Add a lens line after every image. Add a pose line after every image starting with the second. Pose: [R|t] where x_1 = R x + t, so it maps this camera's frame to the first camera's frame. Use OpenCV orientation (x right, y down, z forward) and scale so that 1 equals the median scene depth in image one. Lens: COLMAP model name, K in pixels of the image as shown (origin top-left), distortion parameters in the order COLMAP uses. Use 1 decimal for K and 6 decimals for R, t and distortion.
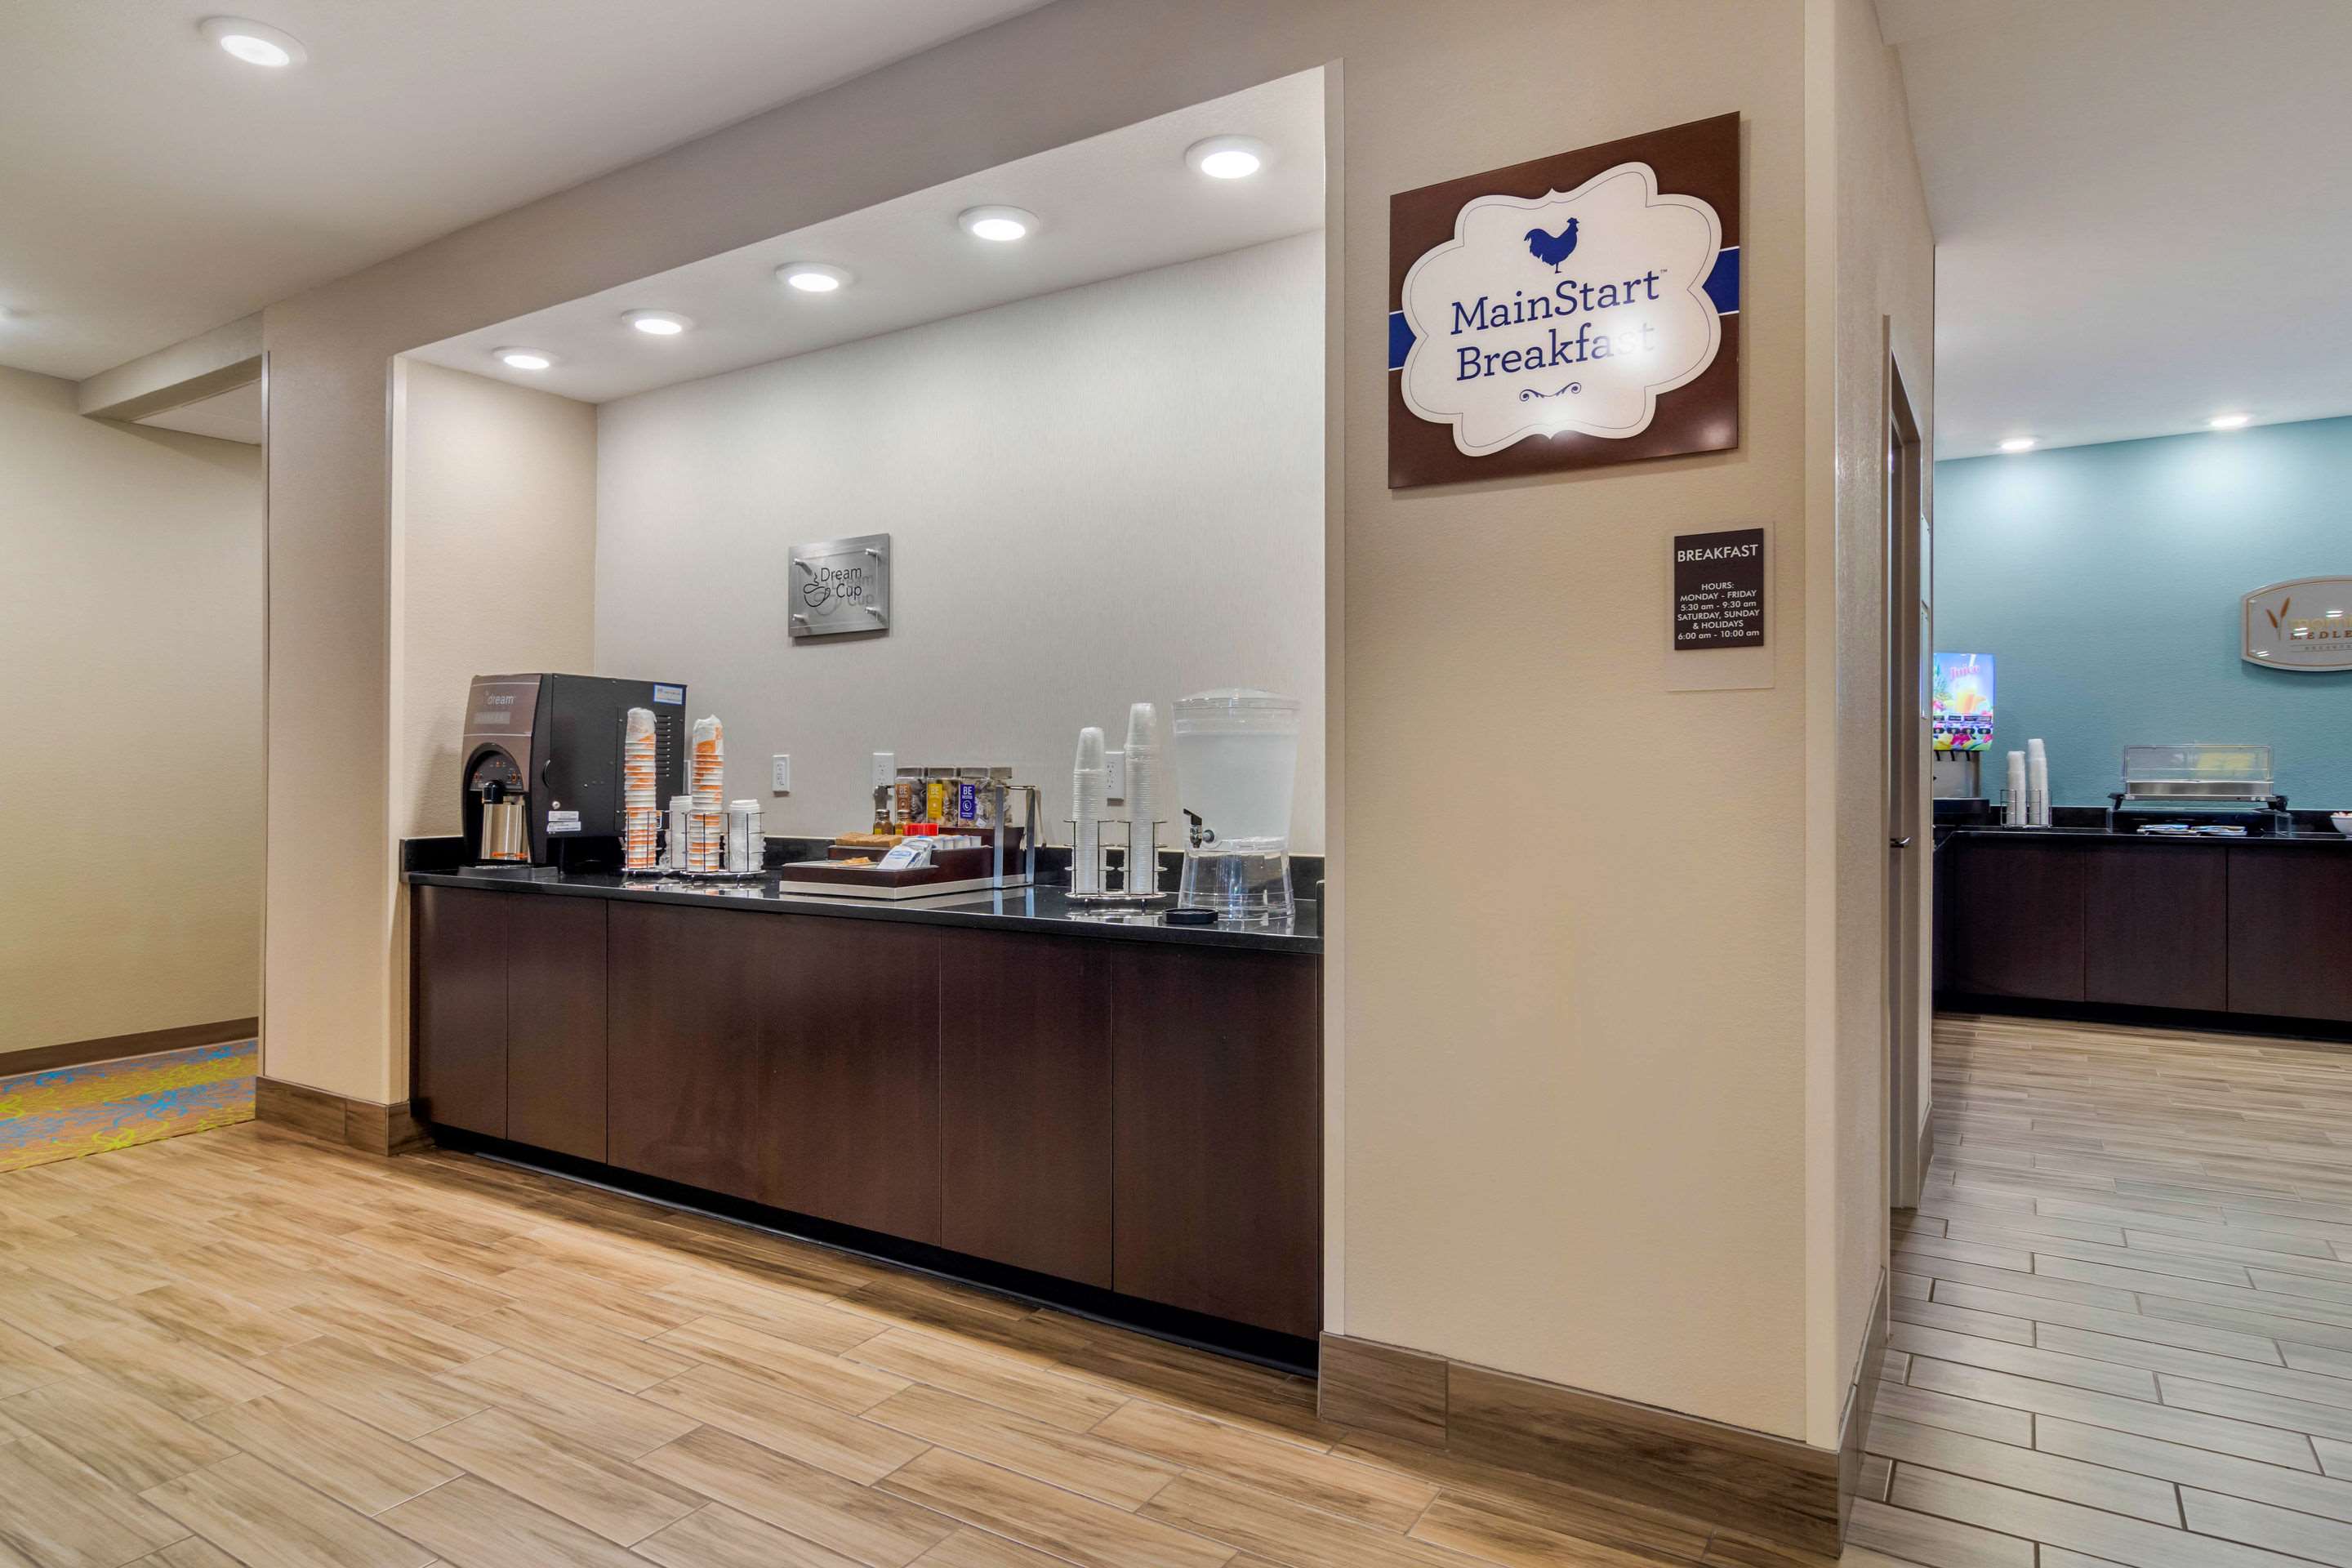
lens RADIAL K [[1320.6, 0, 1155.7], [0, 1320.6, 754.4], [0, 0, 1]] dist [-0.002070, 0.003340]
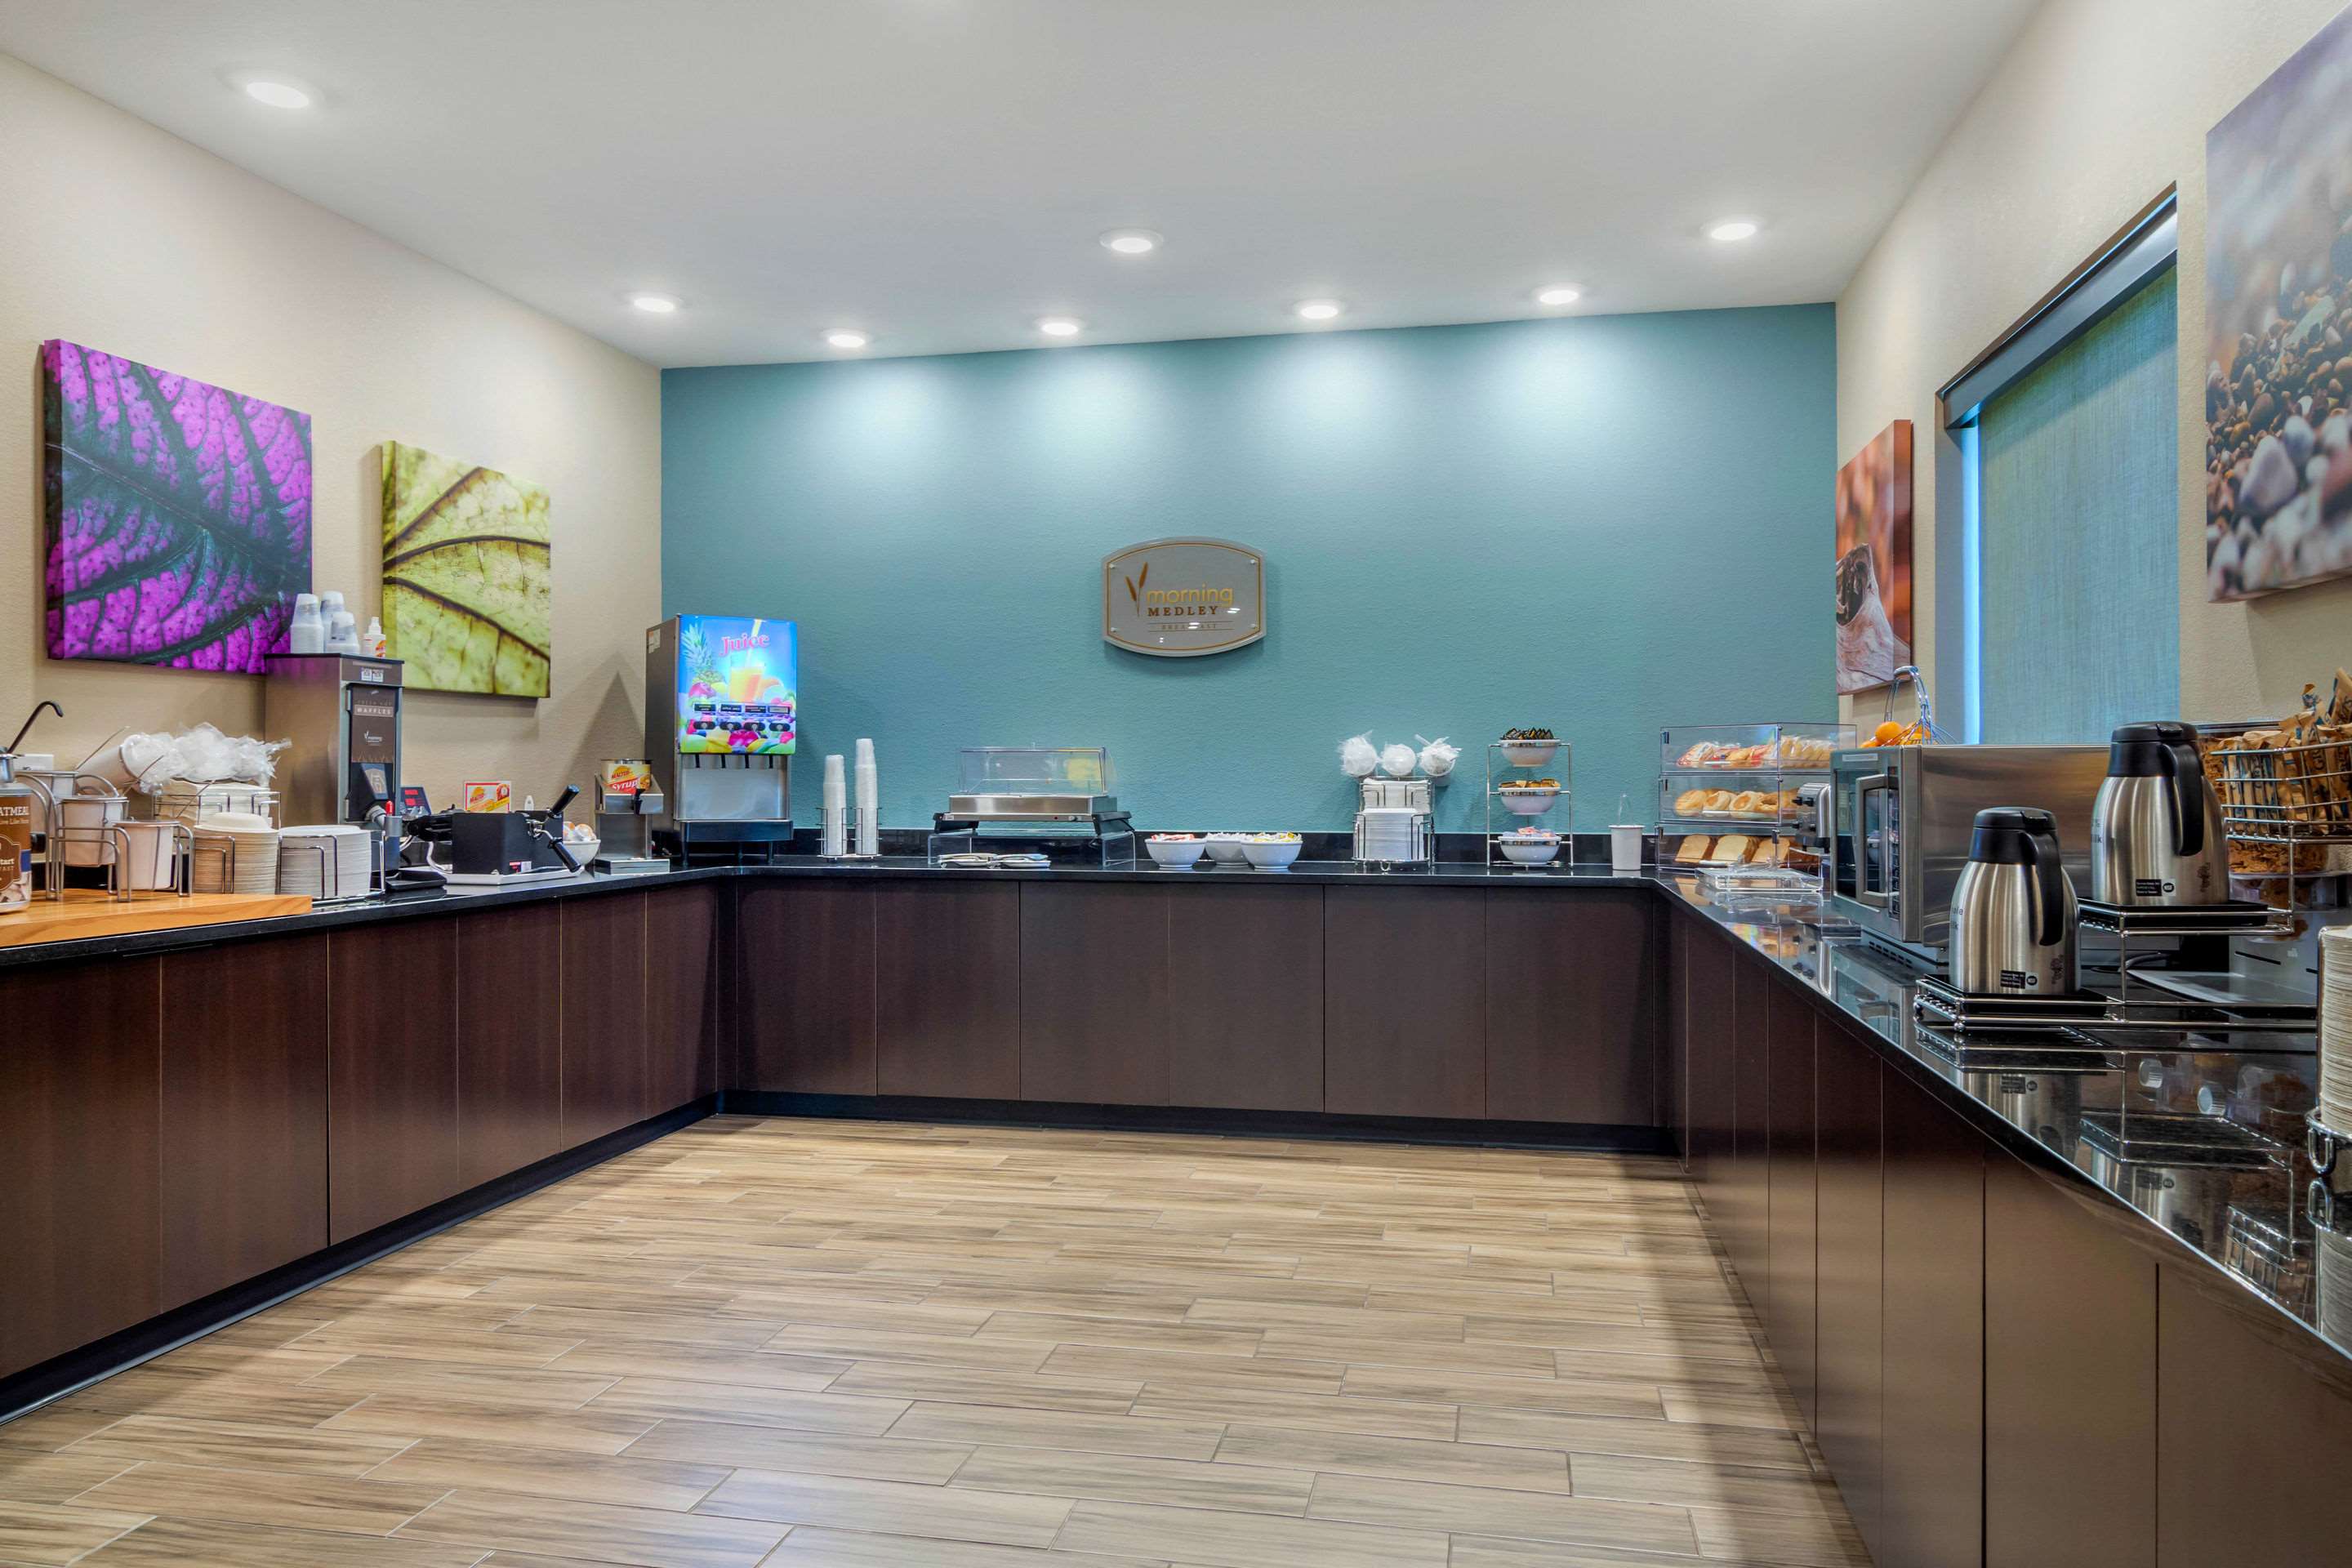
lens RADIAL K [[1538.1, 0, 1188.2], [0, 1538.1, 779.0], [0, 0, 1]] dist [0.006951, 0.001229]
pose [[0.922670, 0.000270, 0.385590, 0.814048], [-0.004056, 0.999951, 0.009005, 0.003609], [-0.385569, -0.009873, 0.922626, 0.213524]]
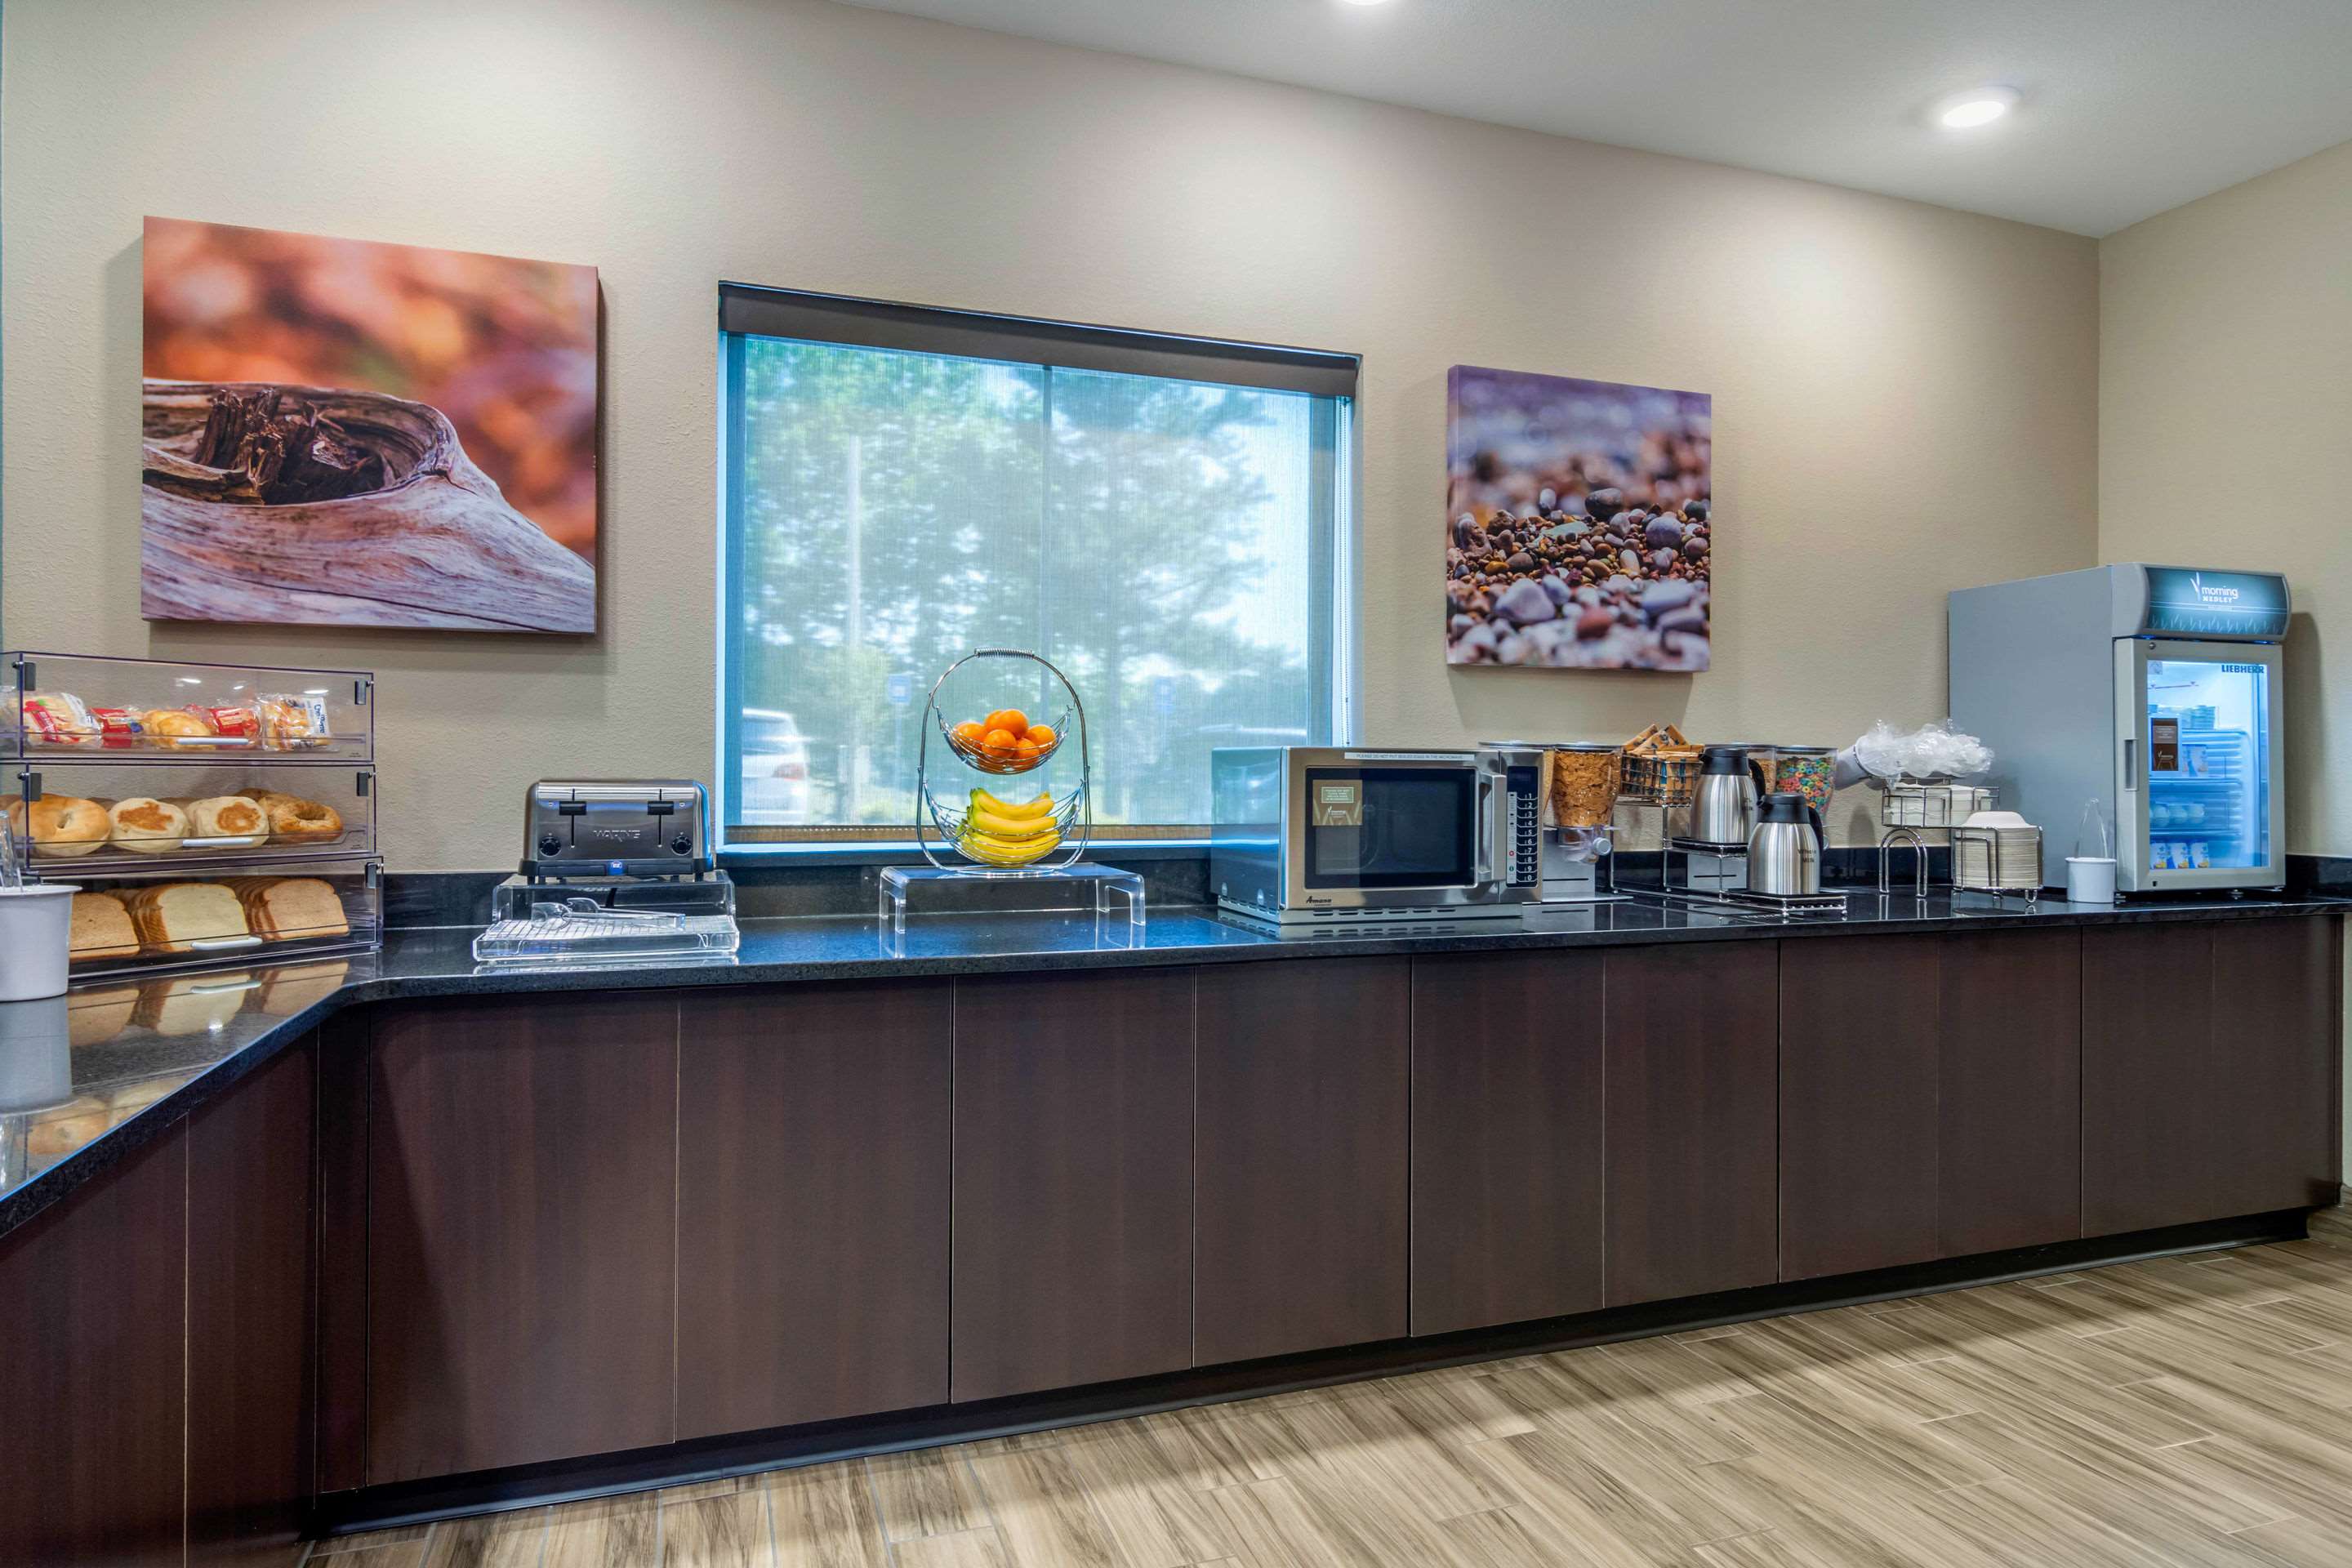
lens RADIAL K [[1320.6, 0, 1156.1], [0, 1320.6, 773.2], [0, 0, 1]] dist [-0.002070, 0.003340]
pose [[-0.792993, -0.003503, 0.609220, 1.055977], [-0.009668, 0.999930, -0.006836, 0.012684], [-0.609154, -0.011311, -0.792971, 1.315503]]
